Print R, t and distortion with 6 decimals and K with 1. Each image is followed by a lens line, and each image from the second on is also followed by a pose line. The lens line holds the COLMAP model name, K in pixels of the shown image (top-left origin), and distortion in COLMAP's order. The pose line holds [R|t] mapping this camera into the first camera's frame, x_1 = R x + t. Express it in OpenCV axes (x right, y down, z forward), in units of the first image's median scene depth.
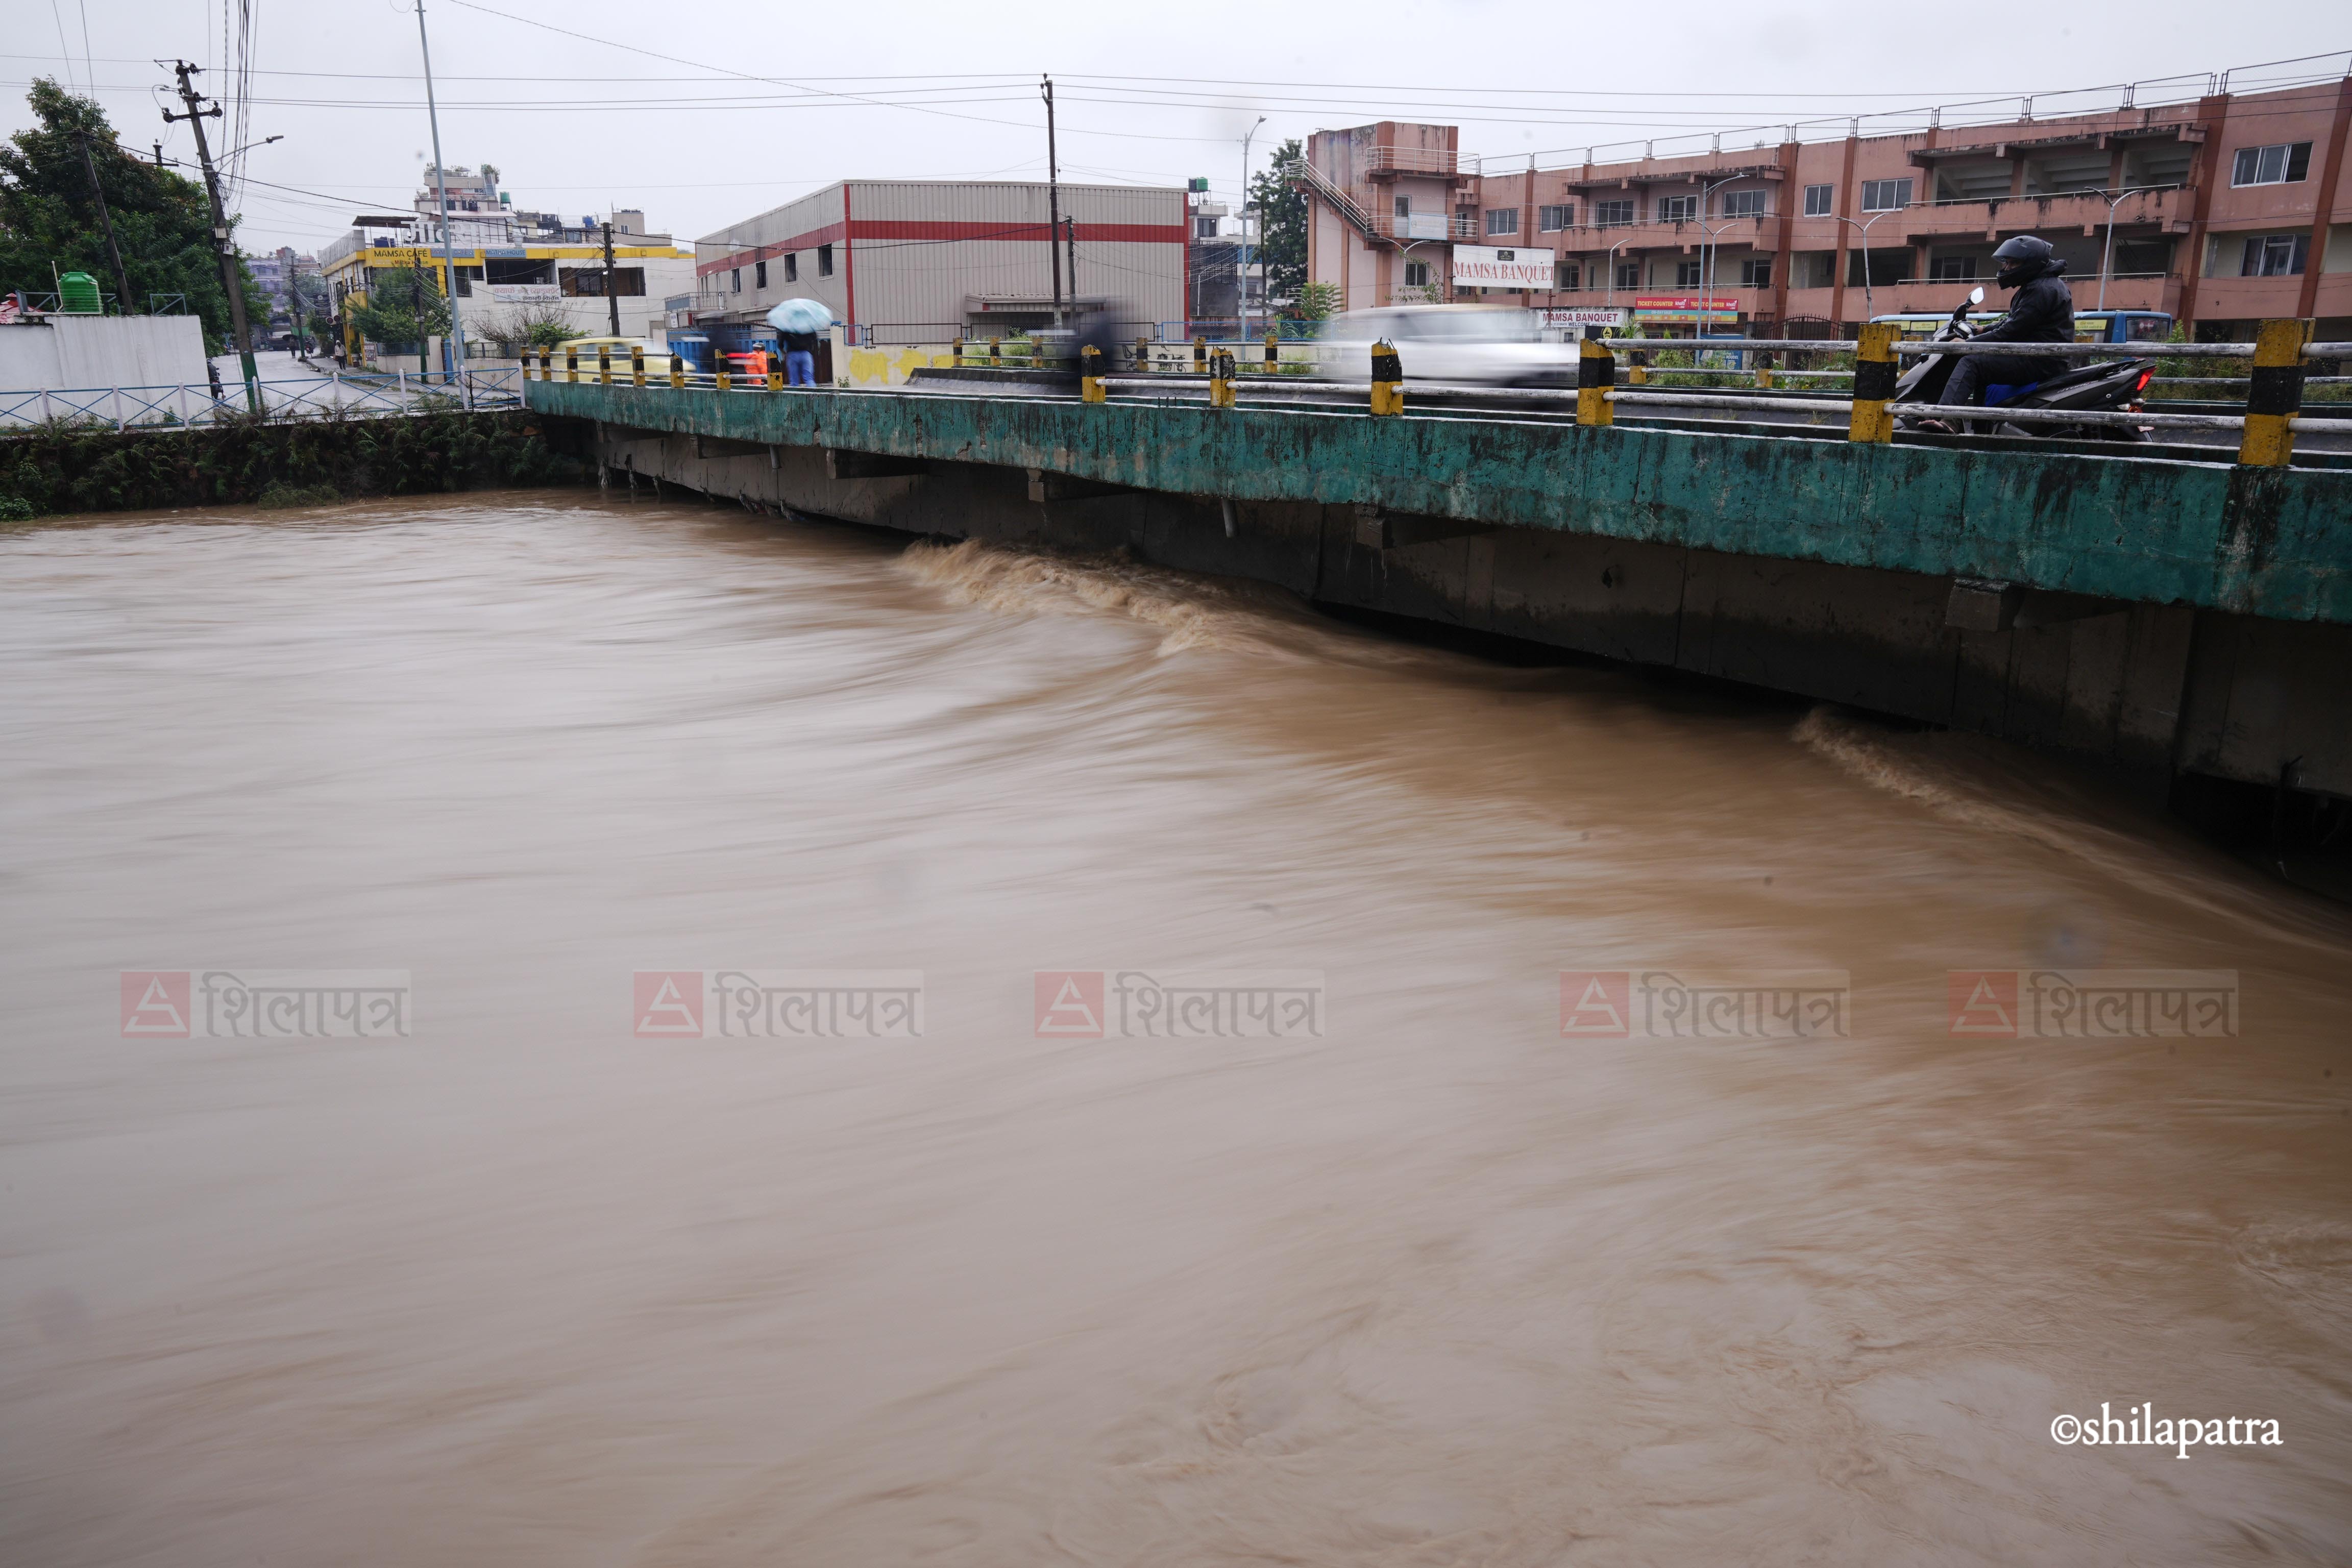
lens RADIAL K [[1651.6, 0, 1176.0], [0, 1651.6, 784.0], [0, 0, 1]] dist [-0.143763, 0.116554]
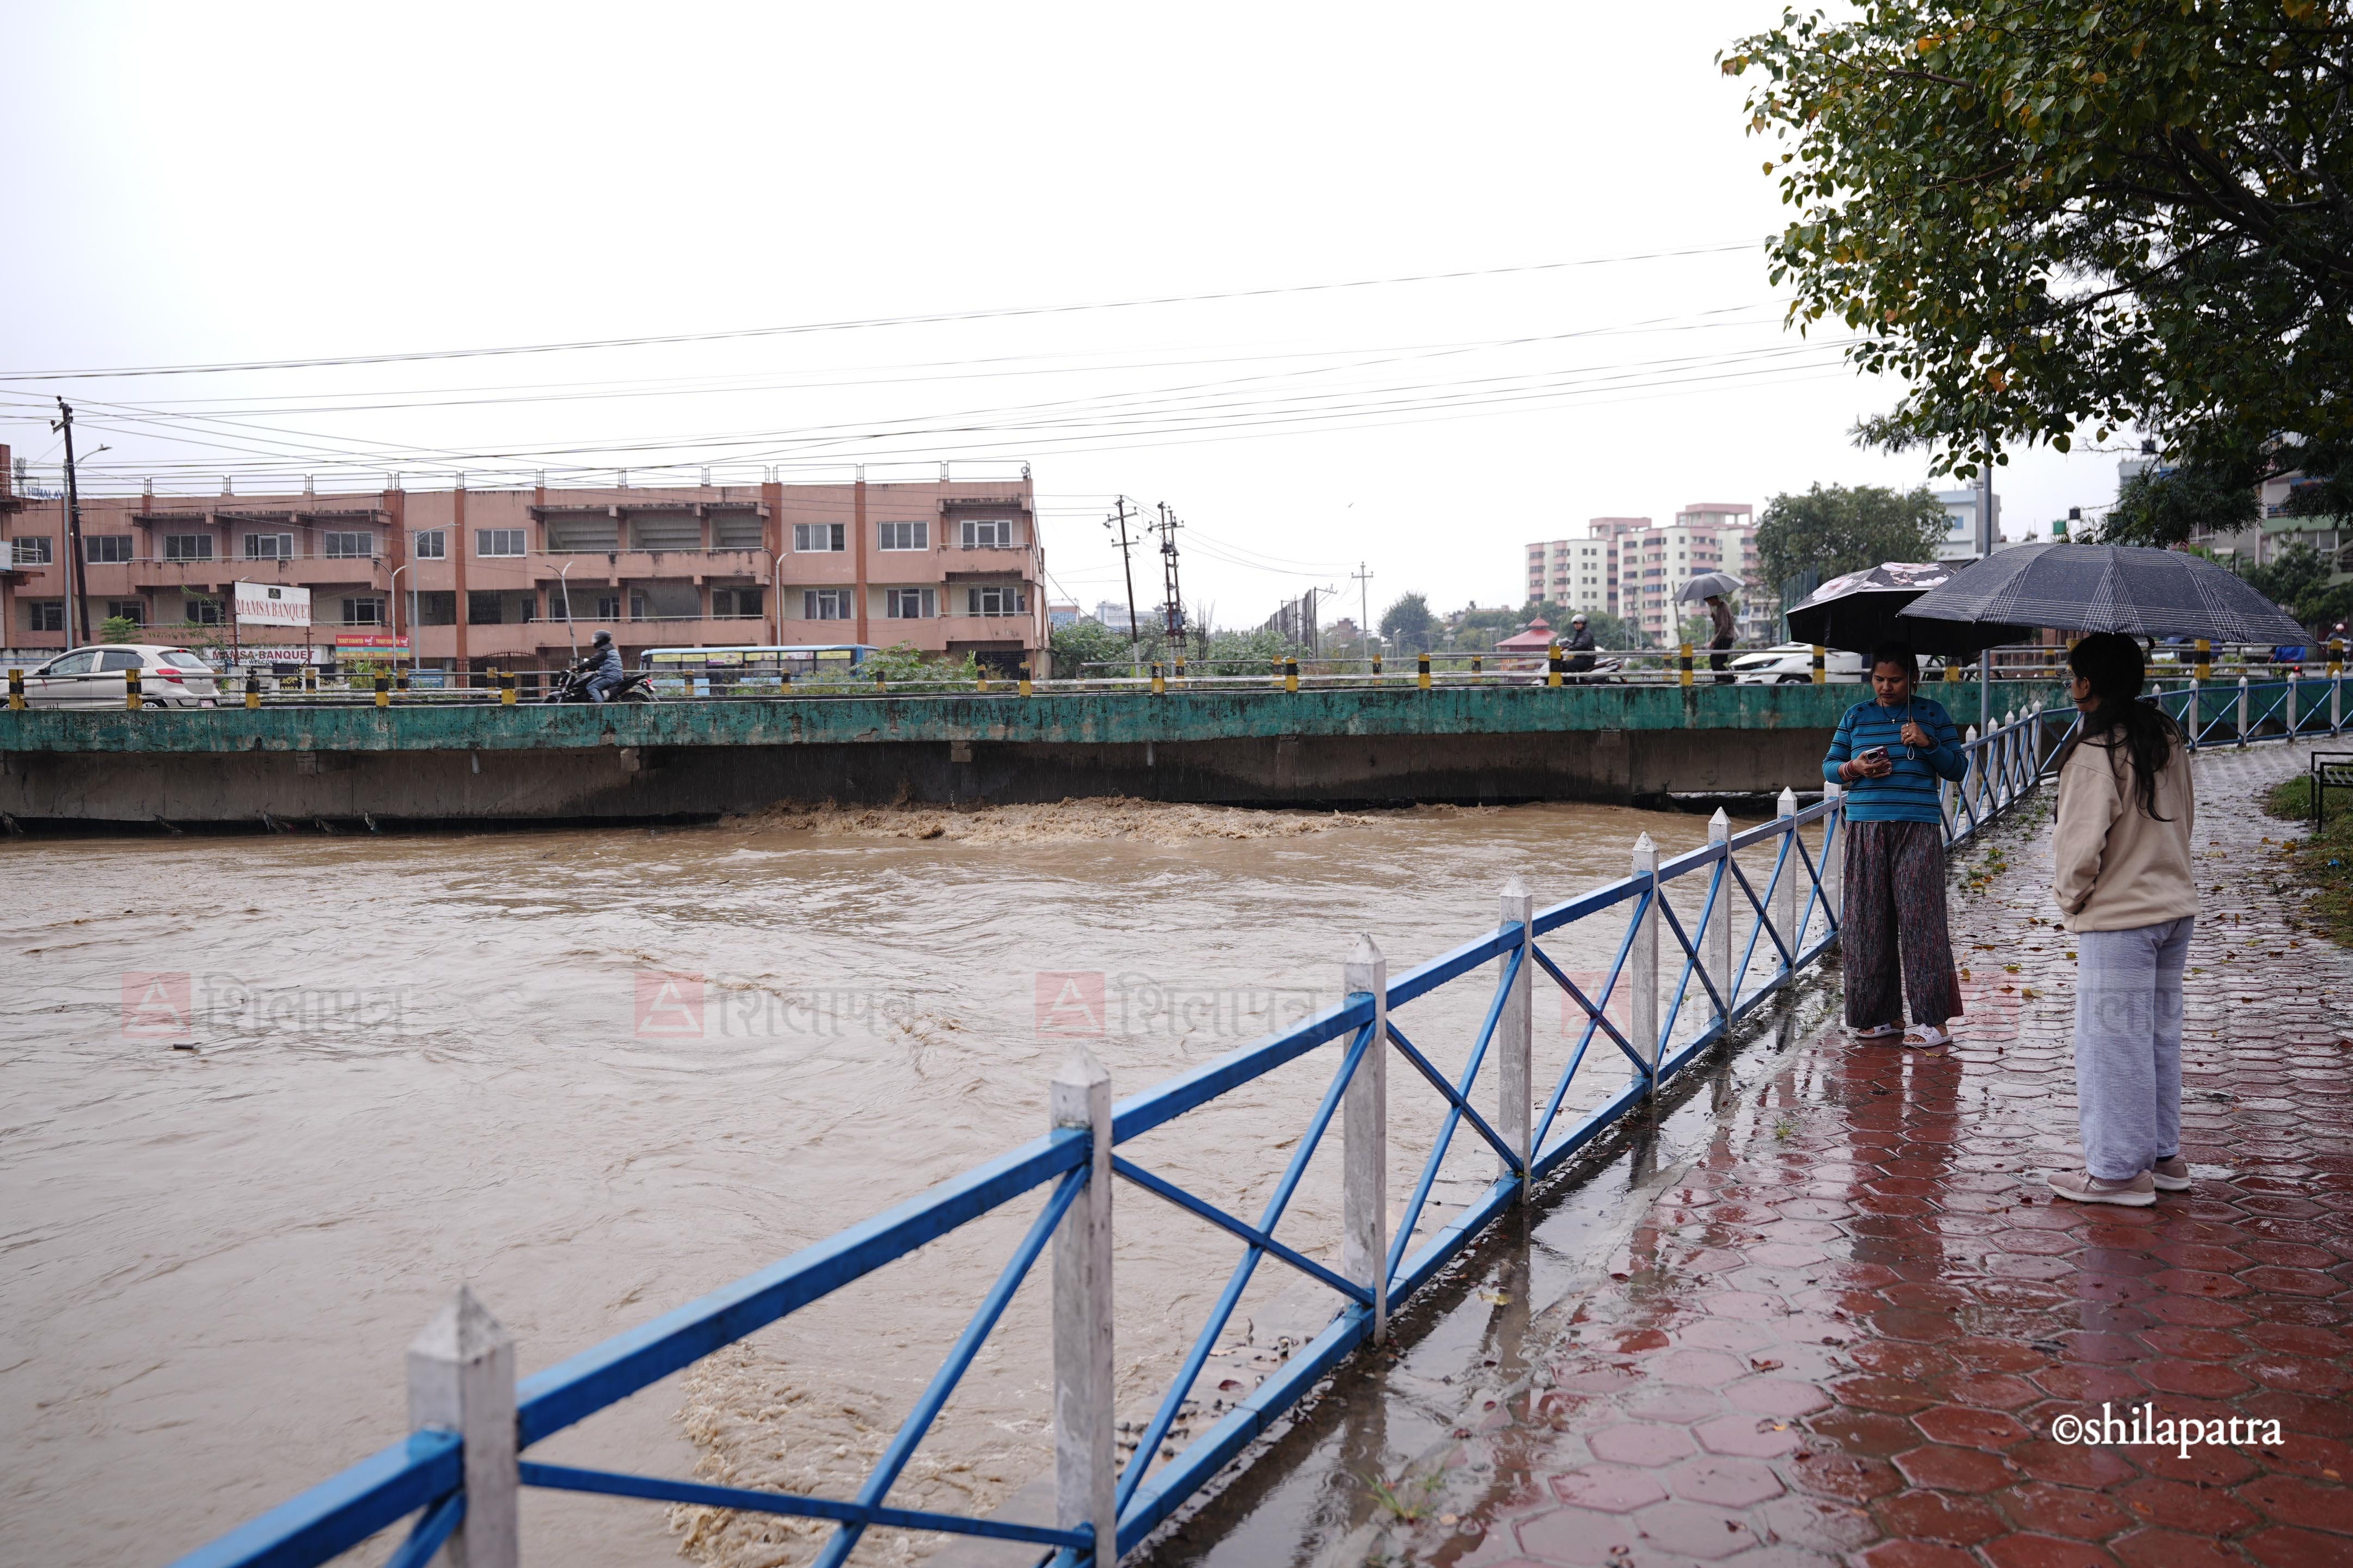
lens RADIAL K [[1794.2, 0, 1176.5], [0, 1794.2, 784.0], [0, 0, 1]] dist [-0.001678, -0.000592]
pose [[0.574432, -0.050952, 0.816965, -0.345737], [0.222837, 0.970100, -0.096180, 0.014114], [-0.787637, 0.237299, 0.568611, -0.028207]]
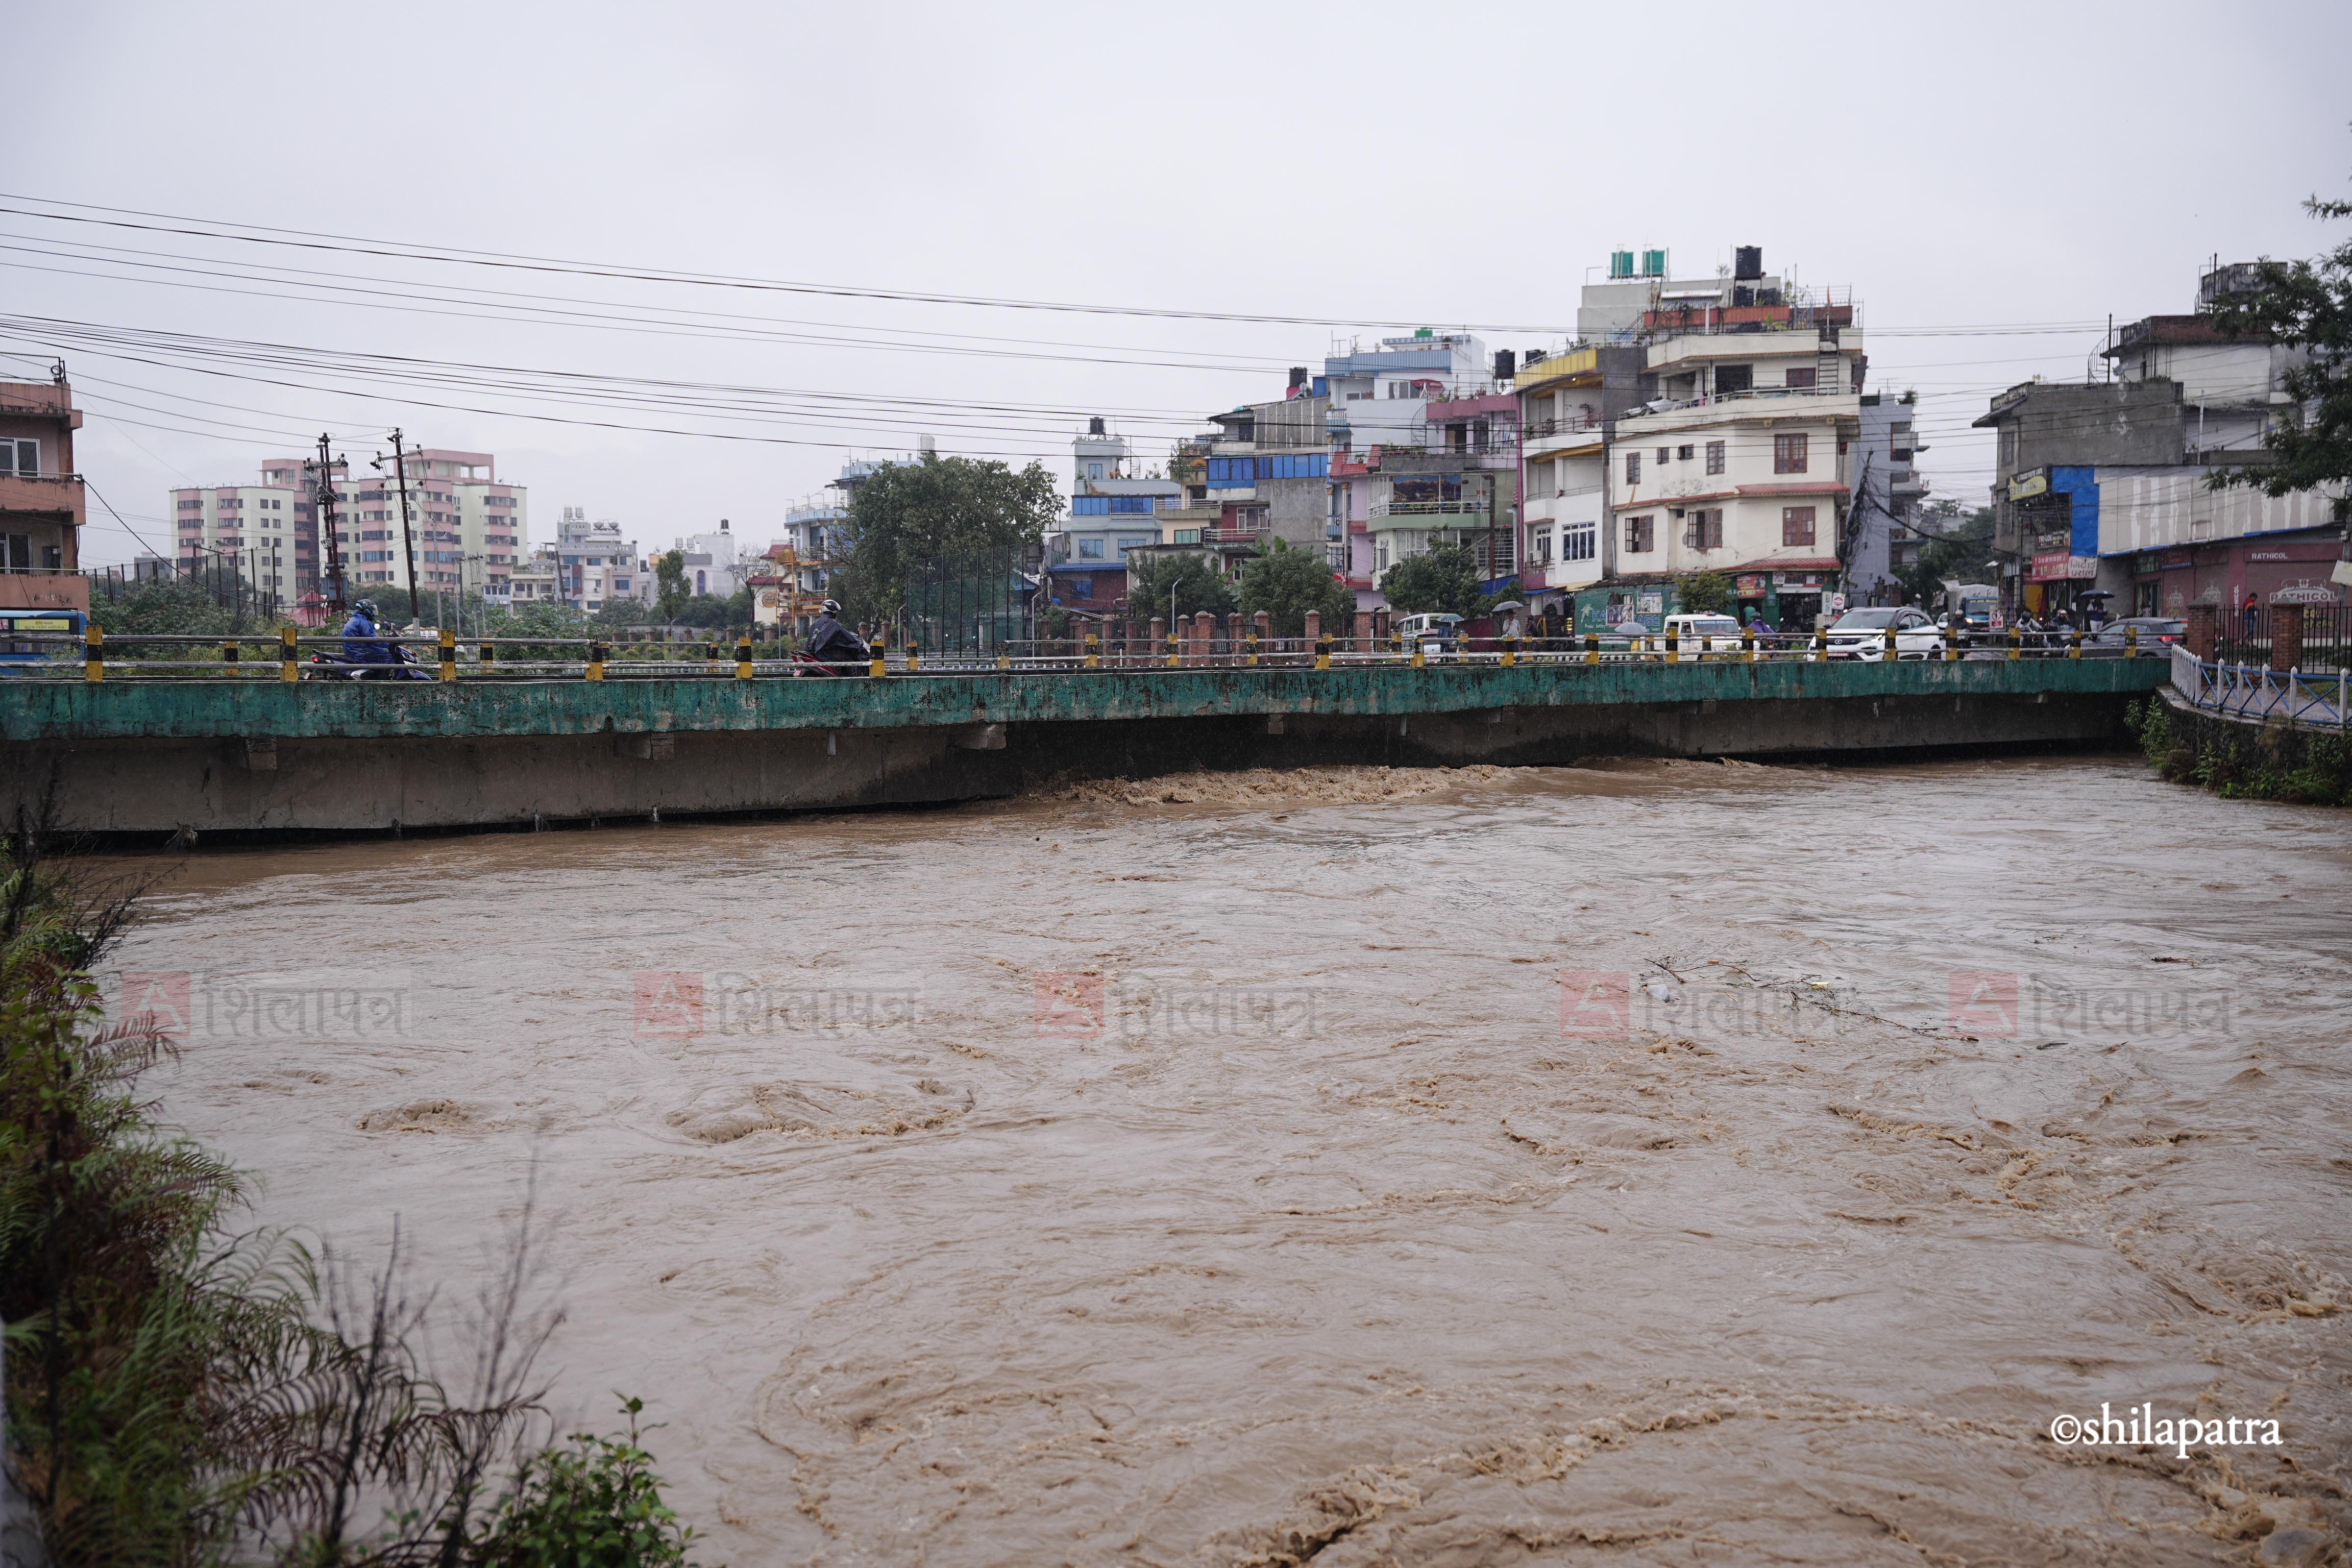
lens RADIAL K [[2320.6, 0, 1176.0], [0, 2320.6, 784.0], [0, 0, 1]] dist [0.017247, 0.022985]
pose [[-0.041002, -0.048661, 0.997973, -0.582889], [0.267666, 0.961771, 0.057893, -0.071773], [-0.962639, 0.269497, -0.026409, 0.298725]]
